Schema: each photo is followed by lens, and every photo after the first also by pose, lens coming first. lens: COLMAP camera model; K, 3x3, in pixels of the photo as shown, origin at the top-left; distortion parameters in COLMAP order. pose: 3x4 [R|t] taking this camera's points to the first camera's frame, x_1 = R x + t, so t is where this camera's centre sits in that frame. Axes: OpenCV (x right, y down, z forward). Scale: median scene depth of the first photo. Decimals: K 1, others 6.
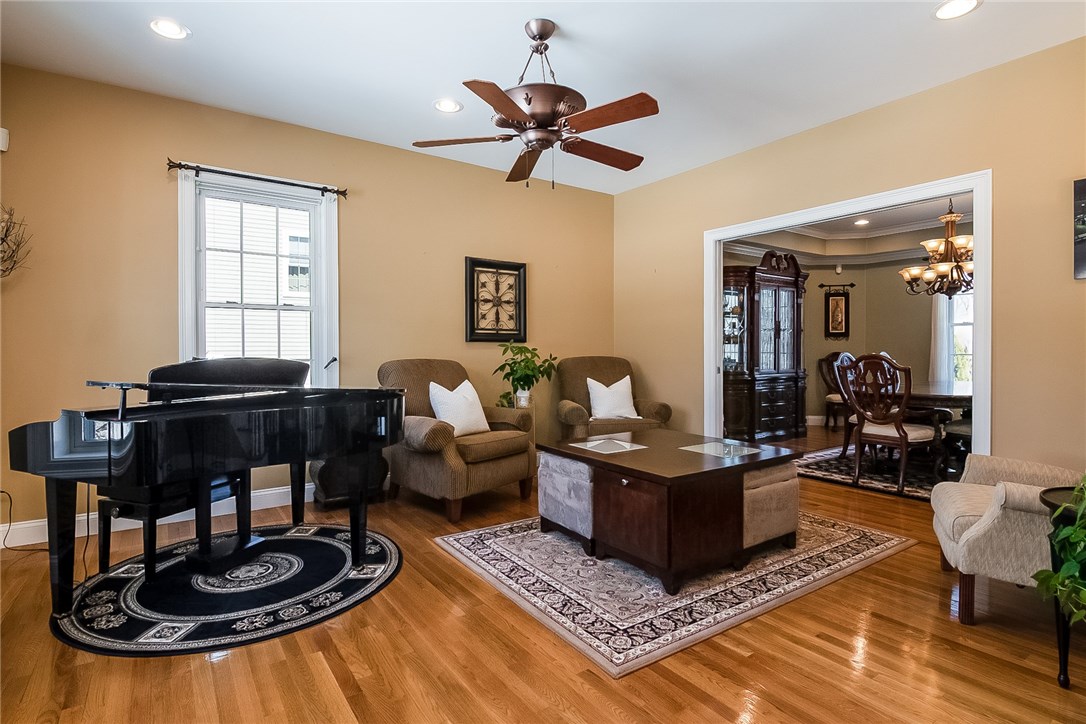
lens RADIAL K [[543.8, 0, 544.2], [0, 543.8, 355.8], [0, 0, 1]] dist [-0.002404, -0.001301]
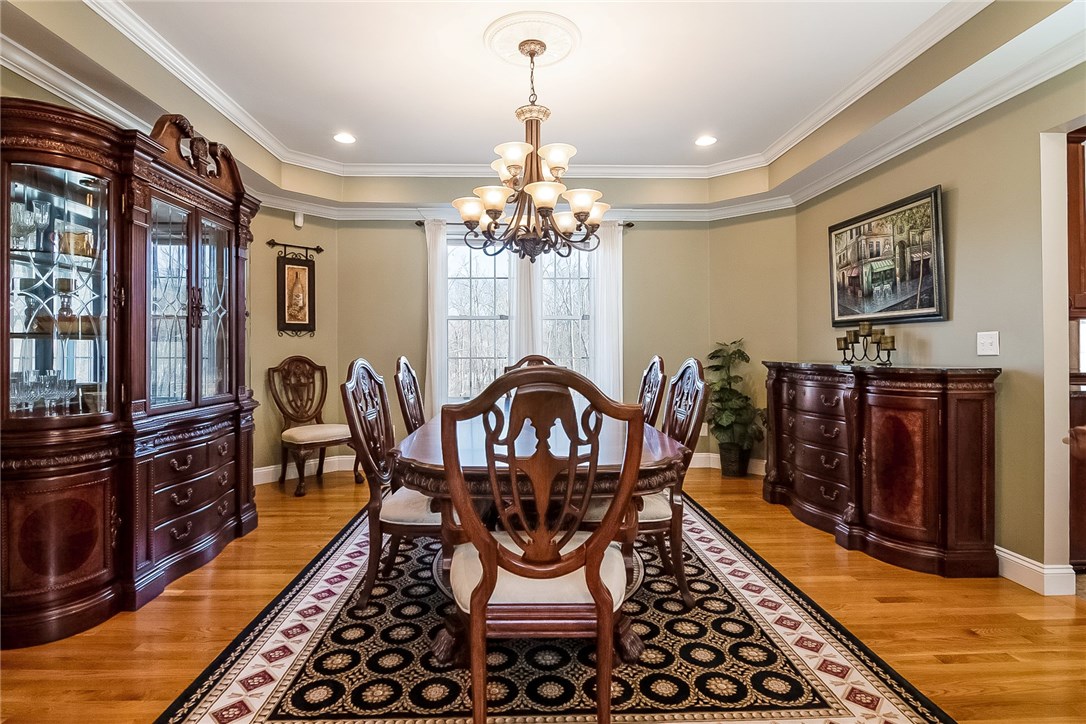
lens RADIAL K [[543.8, 0, 542.2], [0, 543.8, 342.3], [0, 0, 1]] dist [-0.002404, -0.001301]
pose [[0.547781, 0.005823, 0.836601, 0.209577], [0.015039, 0.999746, -0.016806, -0.008597], [-0.836486, 0.021787, 0.547554, 0.509828]]
